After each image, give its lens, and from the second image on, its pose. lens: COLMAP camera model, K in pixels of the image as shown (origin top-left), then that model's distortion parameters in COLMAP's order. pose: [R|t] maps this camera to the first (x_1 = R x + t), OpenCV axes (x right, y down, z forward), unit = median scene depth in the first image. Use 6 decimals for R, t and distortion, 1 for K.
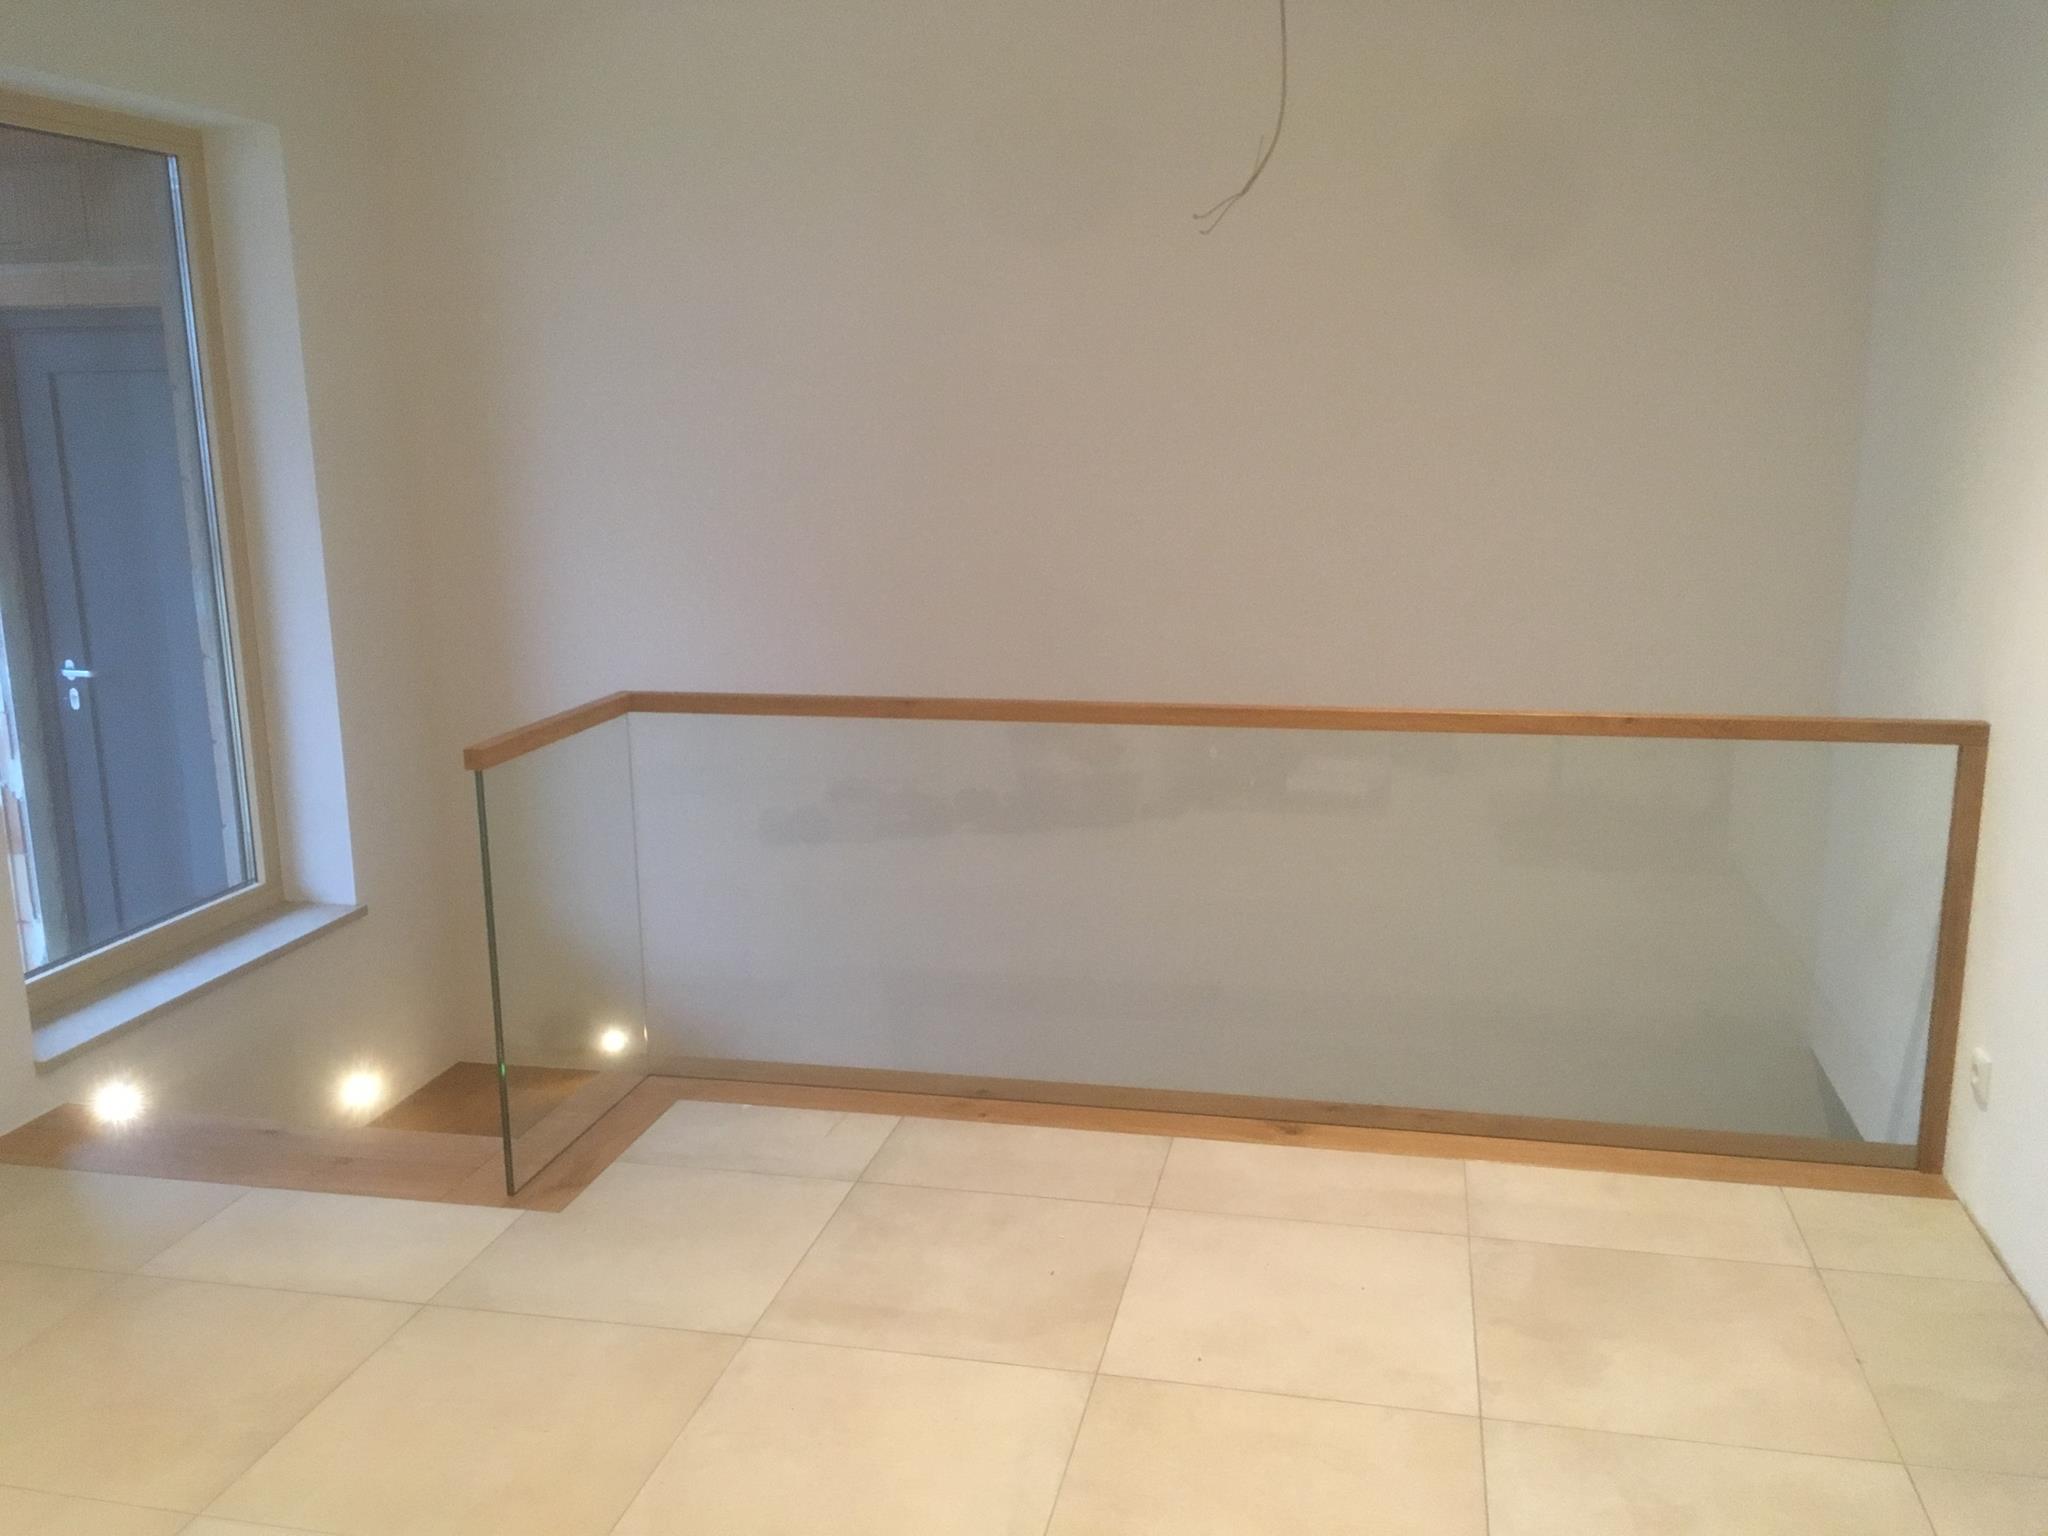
lens RADIAL K [[1748.9, 0, 1019.7], [0, 1748.9, 759.1], [0, 0, 1]] dist [0.100024, -0.135596]
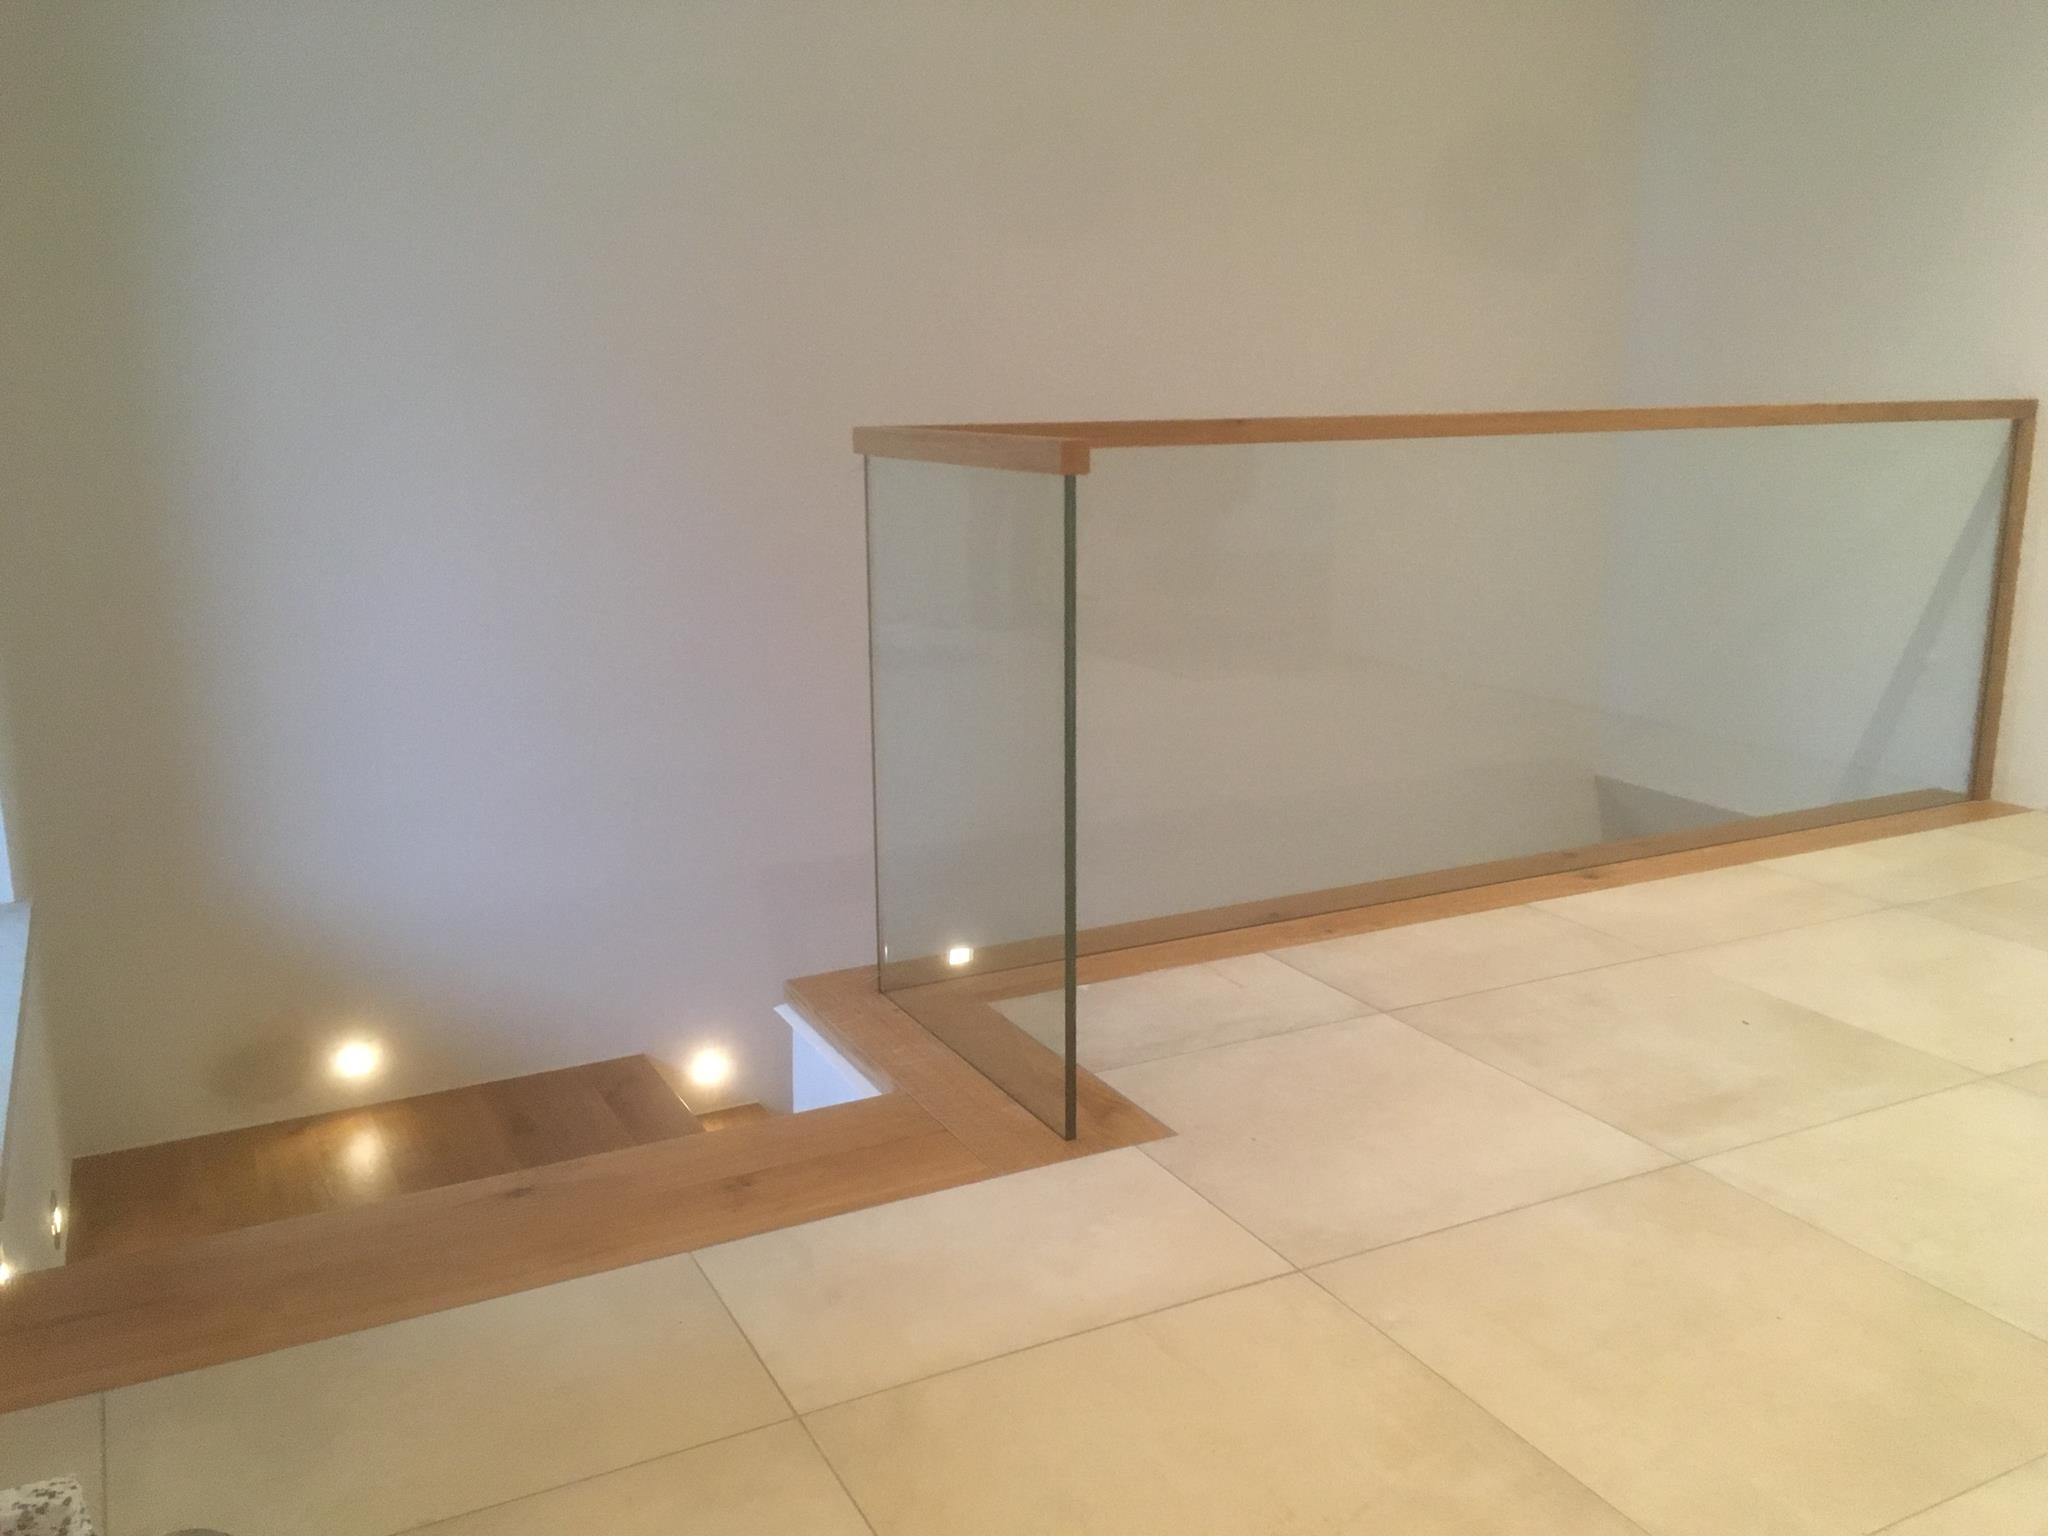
lens RADIAL K [[1748.9, 0, 1019.7], [0, 1748.9, 759.1], [0, 0, 1]] dist [0.100024, -0.135596]
pose [[0.769553, -0.130231, 0.625162, -0.678945], [0.126263, 0.990687, 0.050951, 0.067596], [-0.625976, 0.039725, 0.778830, 0.481412]]
